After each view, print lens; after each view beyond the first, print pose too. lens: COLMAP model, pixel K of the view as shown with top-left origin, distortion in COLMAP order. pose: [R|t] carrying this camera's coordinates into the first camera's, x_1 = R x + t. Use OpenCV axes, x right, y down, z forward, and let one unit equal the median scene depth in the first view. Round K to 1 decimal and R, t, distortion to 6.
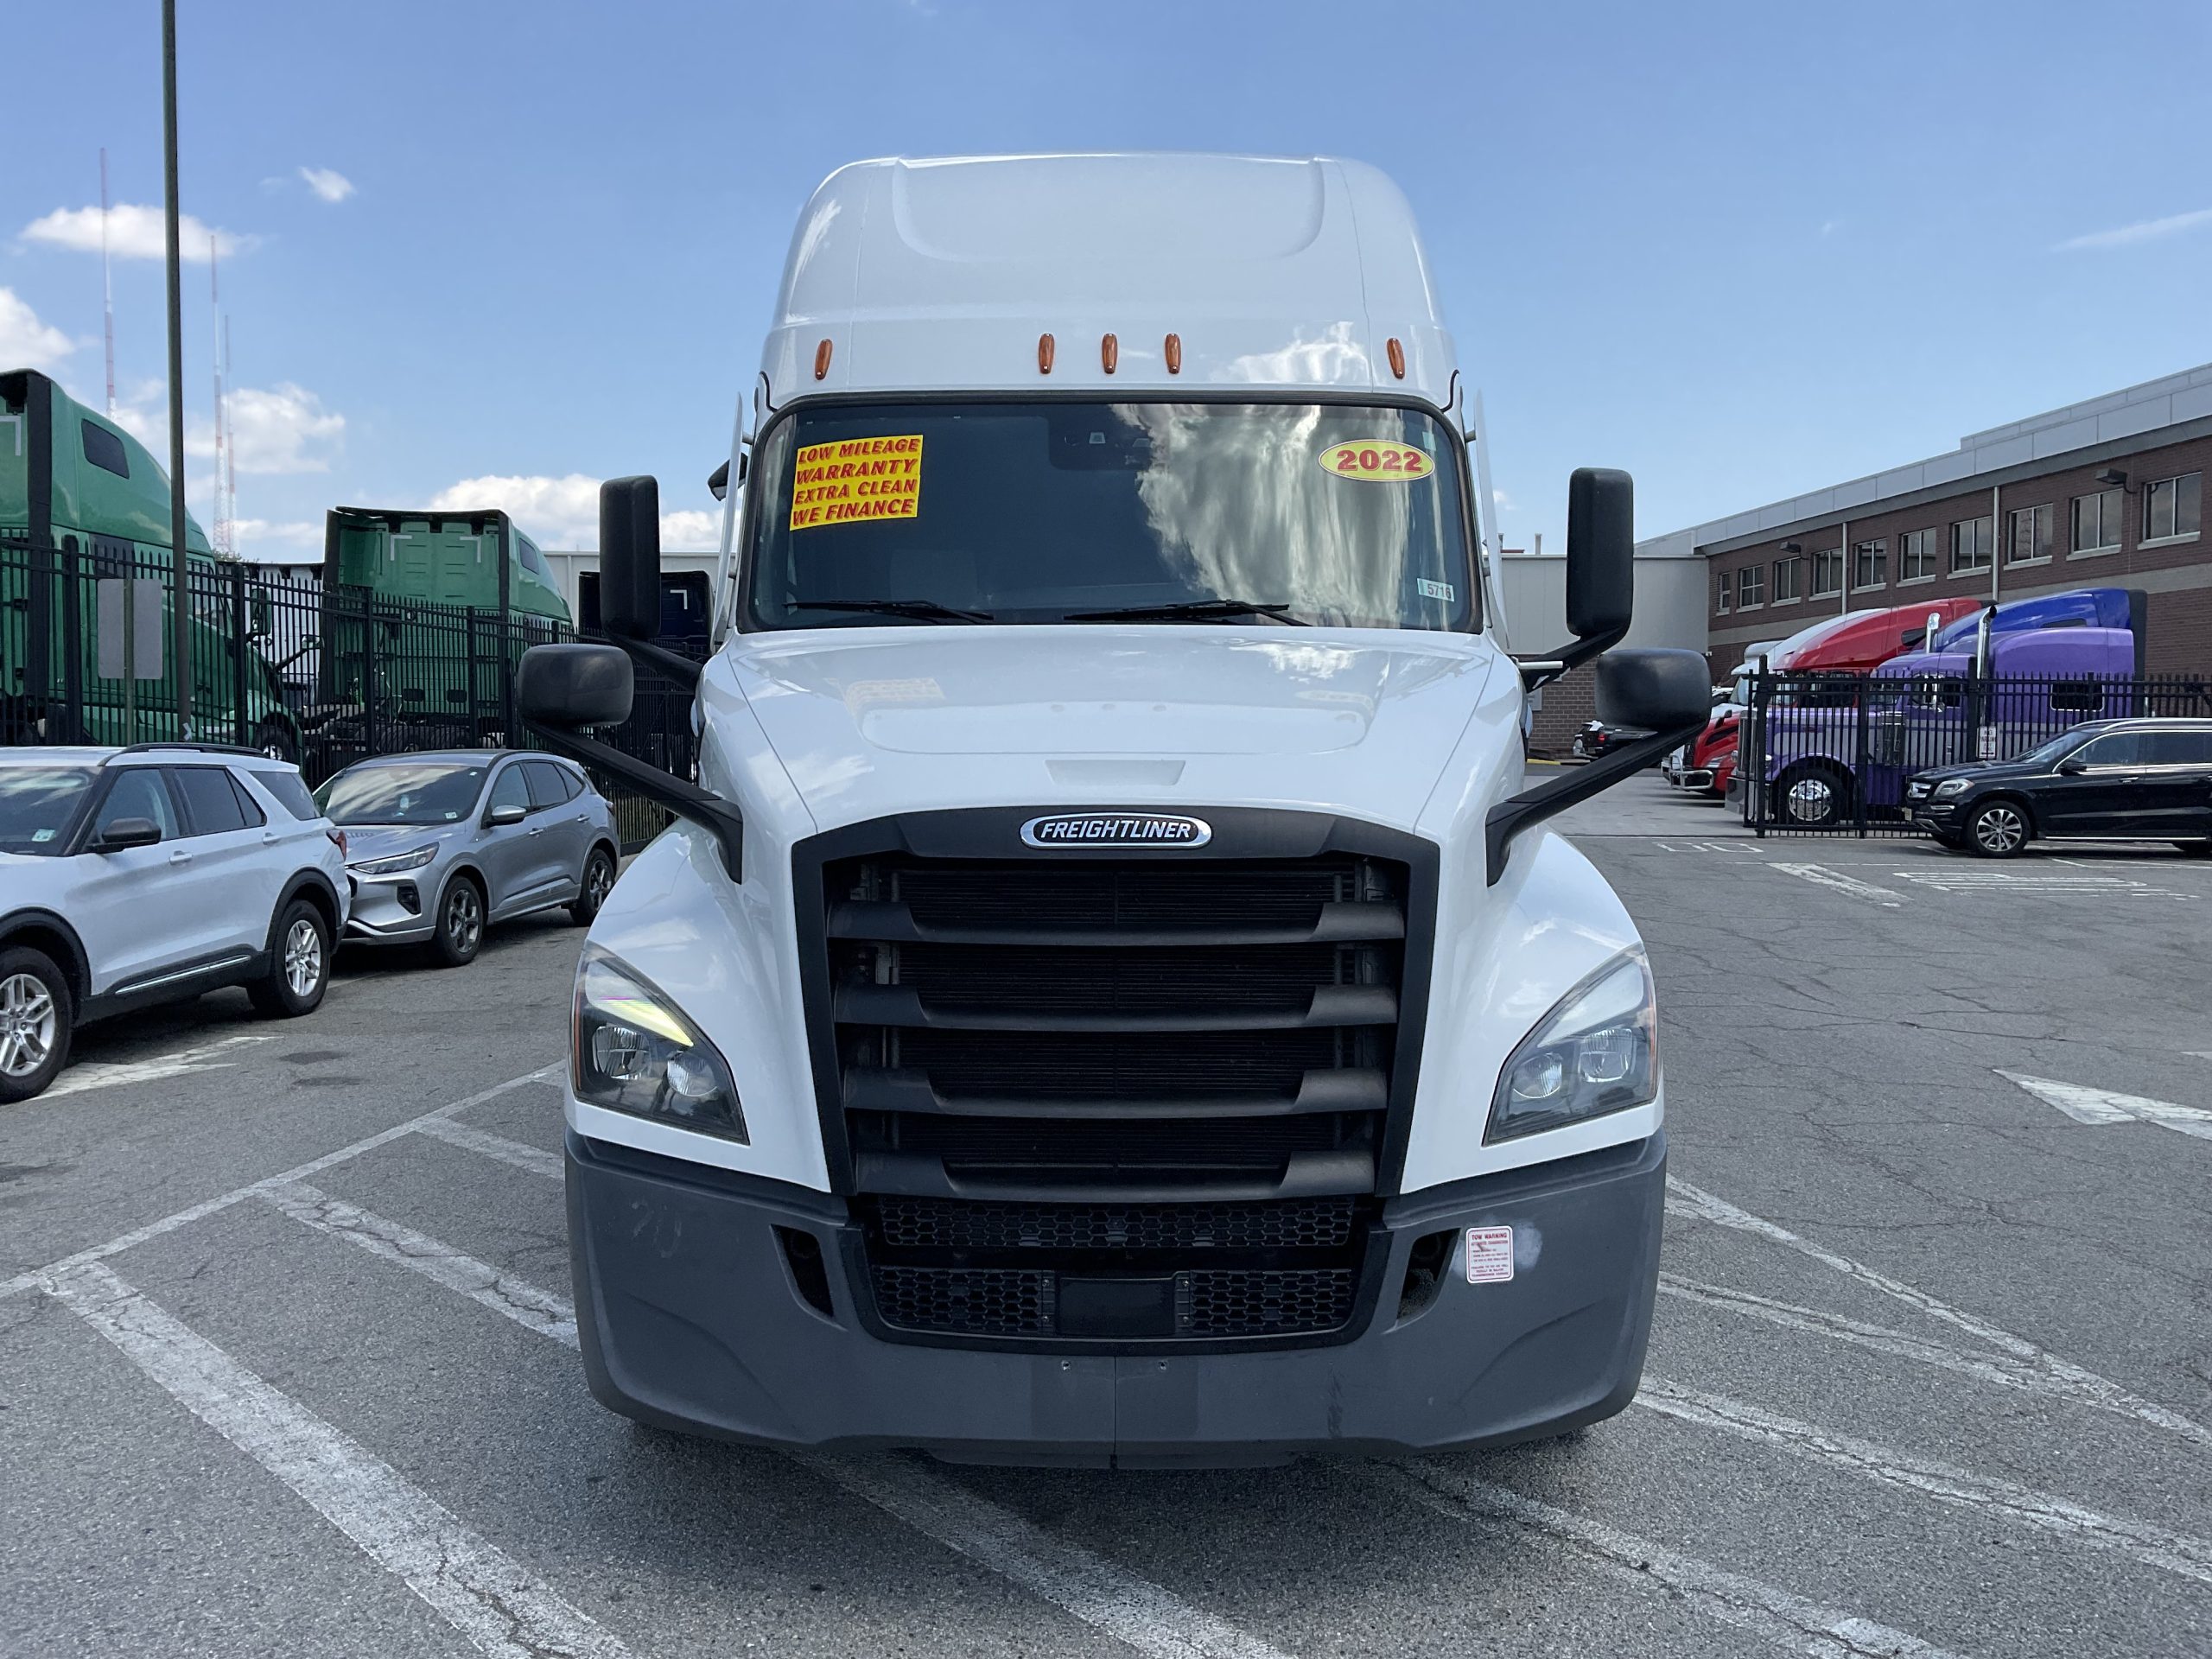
lens RADIAL K [[1836.7, 0, 1098.1], [0, 1836.7, 809.4], [0, 0, 1]] dist [0.023708, -0.046142]
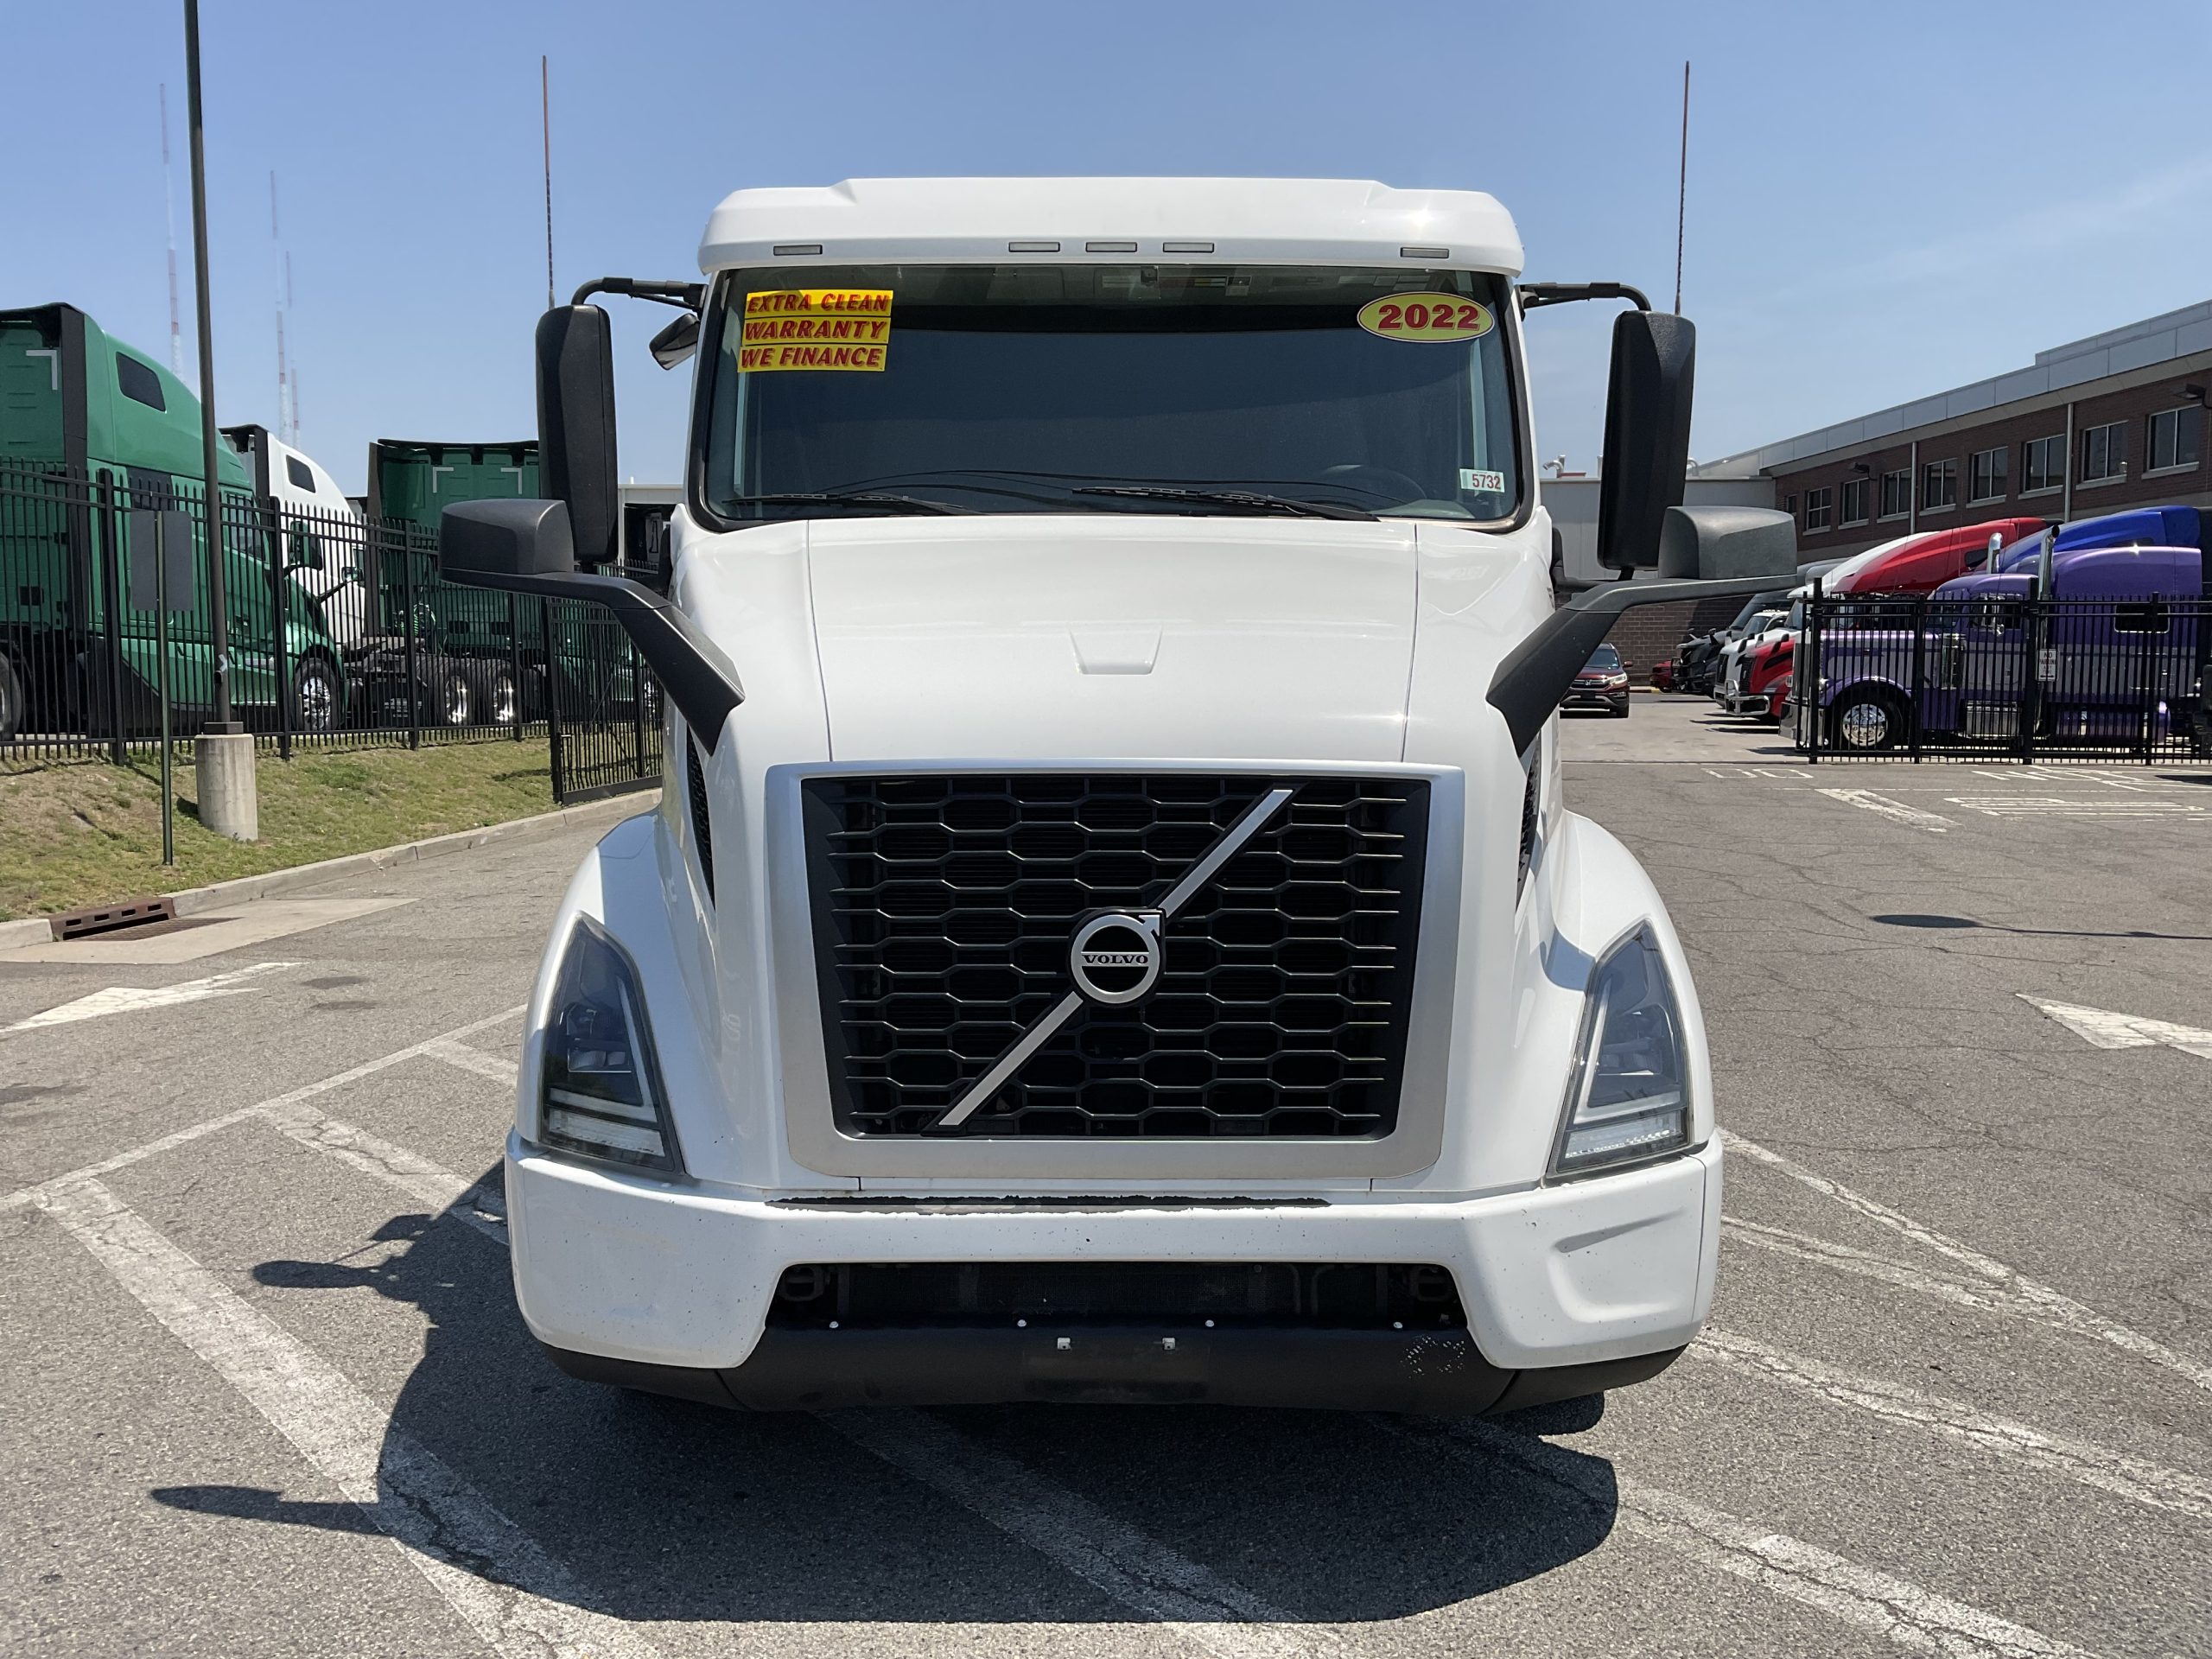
lens RADIAL K [[1833.4, 0, 1098.9], [0, 1833.4, 806.0], [0, 0, 1]] dist [0.045518, -0.083957]
pose [[0.999462, -0.003458, -0.032602, 0.034432], [0.004617, 0.999357, 0.035550, 0.004233], [0.032458, -0.035681, 0.998836, 0.004175]]
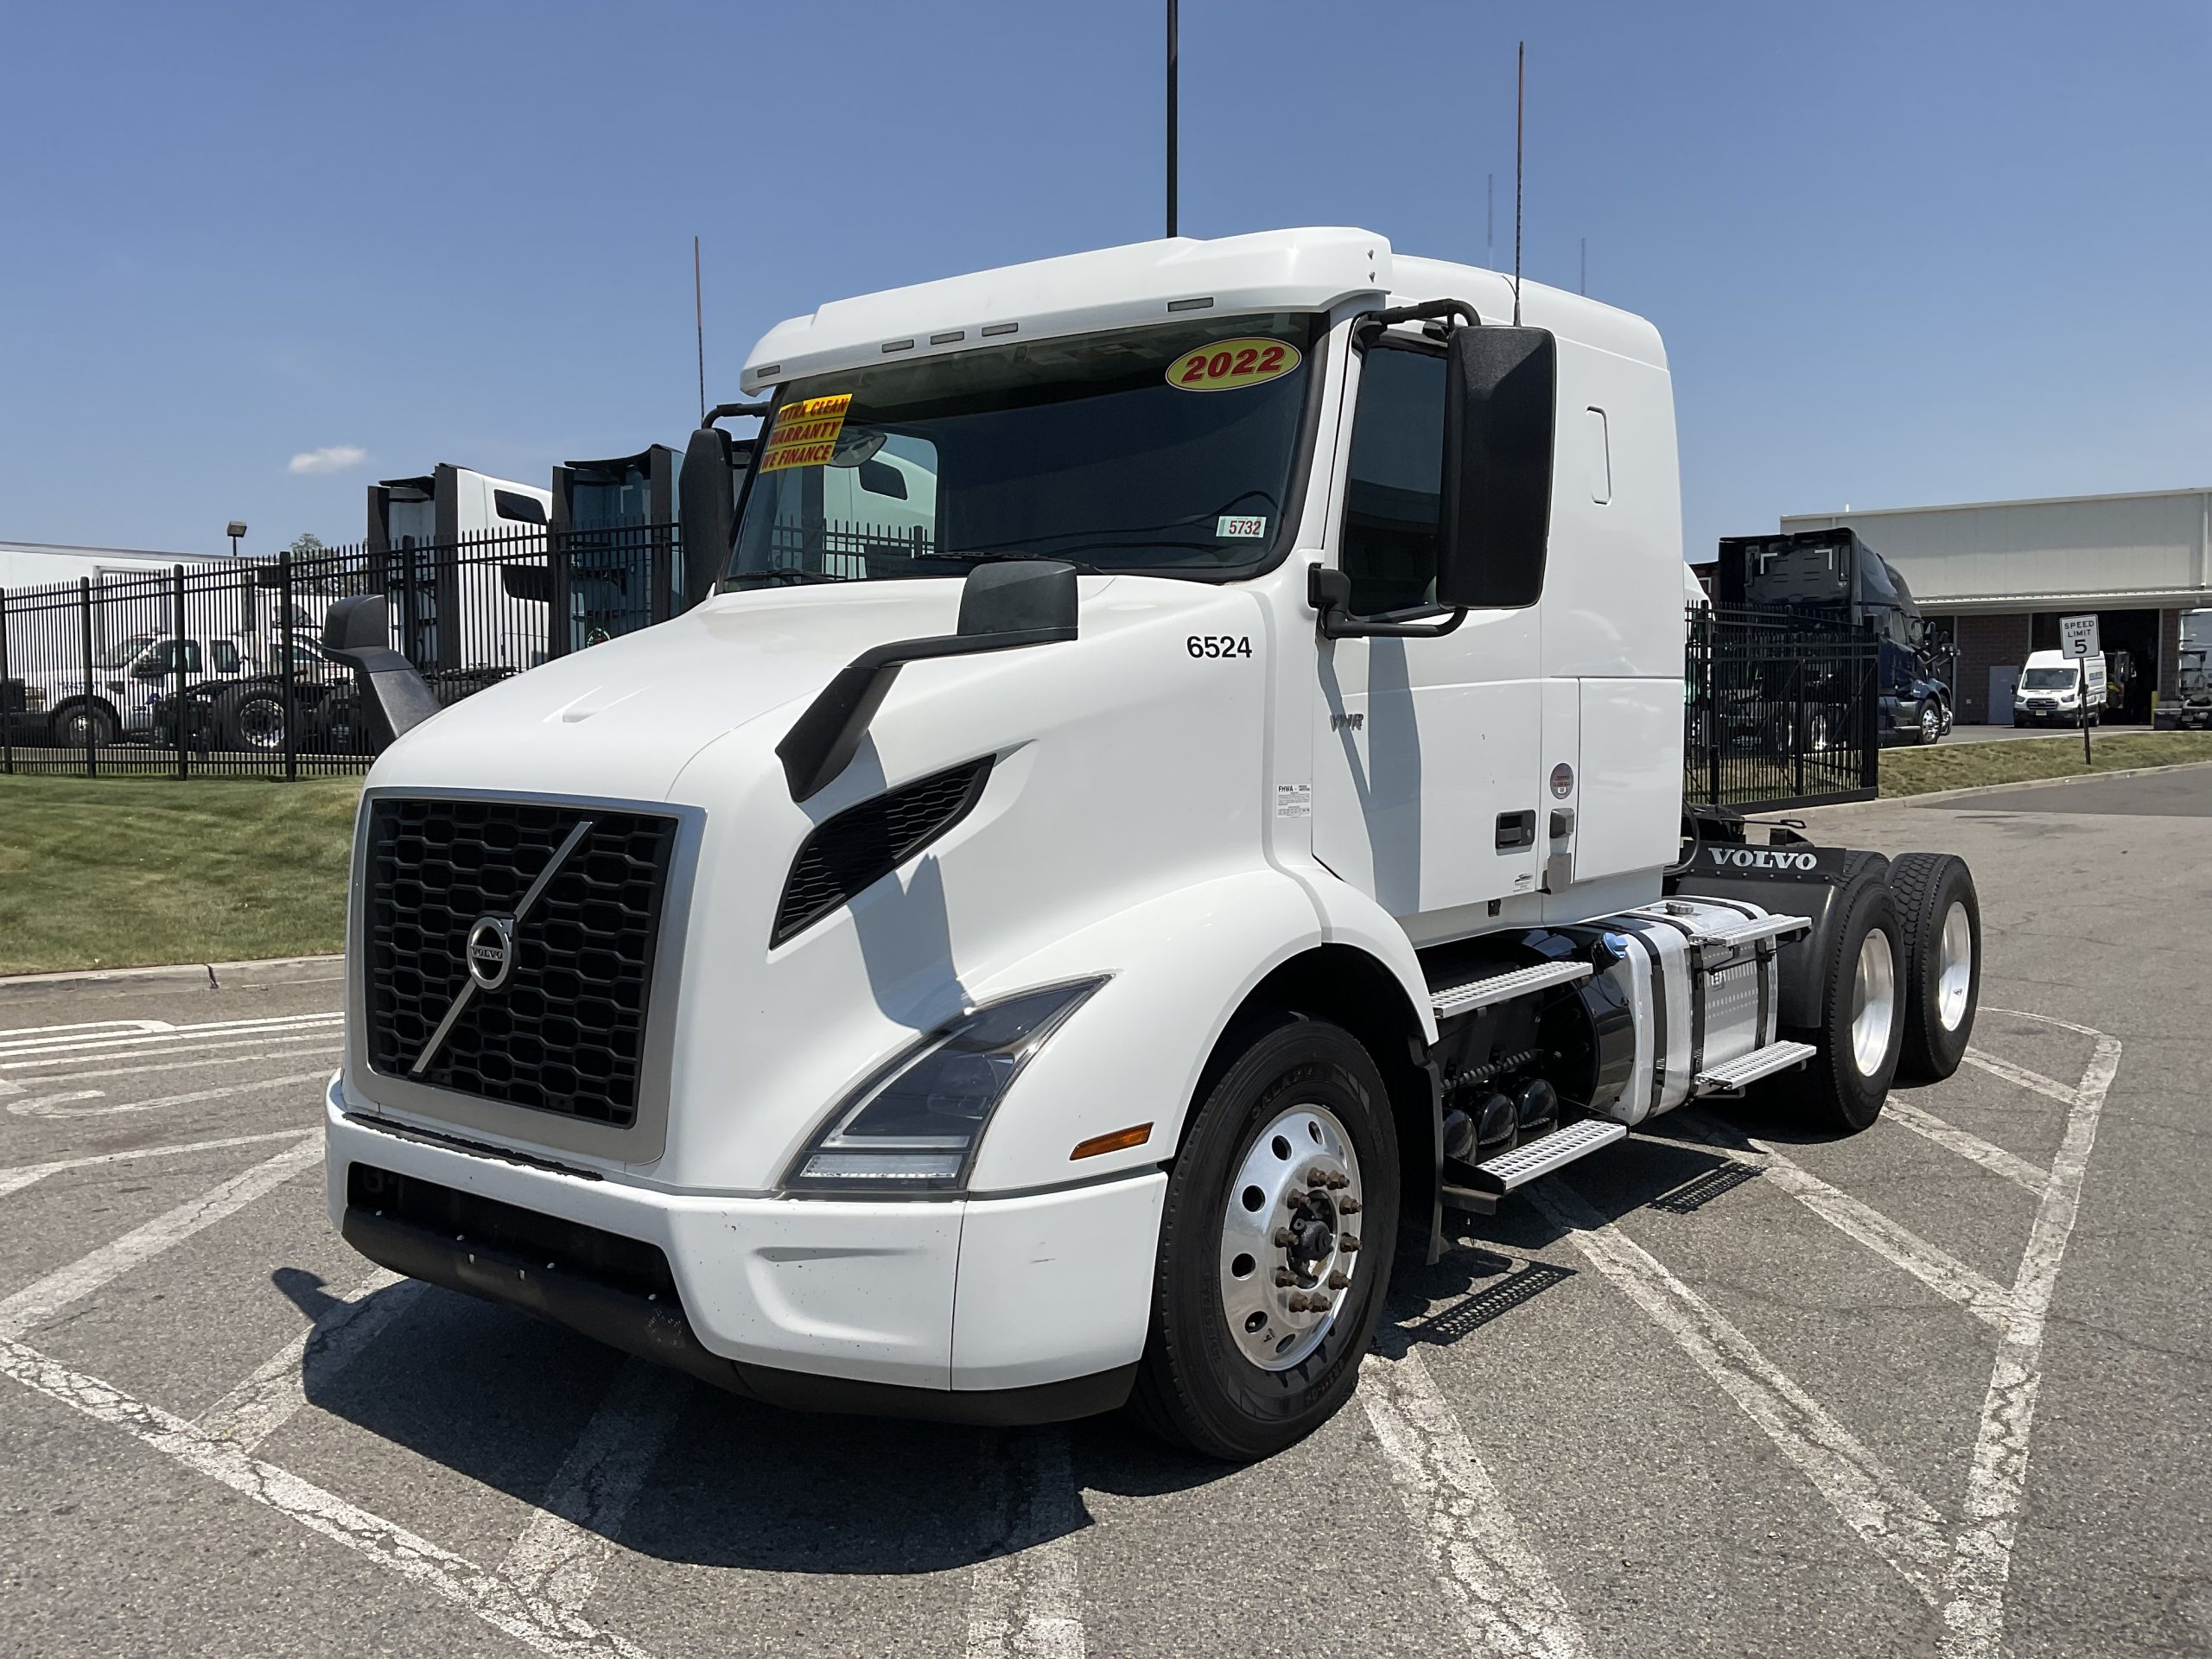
lens RADIAL K [[1848.1, 0, 1100.5], [0, 1848.1, 783.7], [0, 0, 1]] dist [-0.001277, -0.007271]
pose [[0.764687, 0.022276, -0.644017, 0.439101], [-0.020644, 0.999736, 0.010067, -0.001902], [0.644071, 0.005597, 0.764945, 0.116934]]
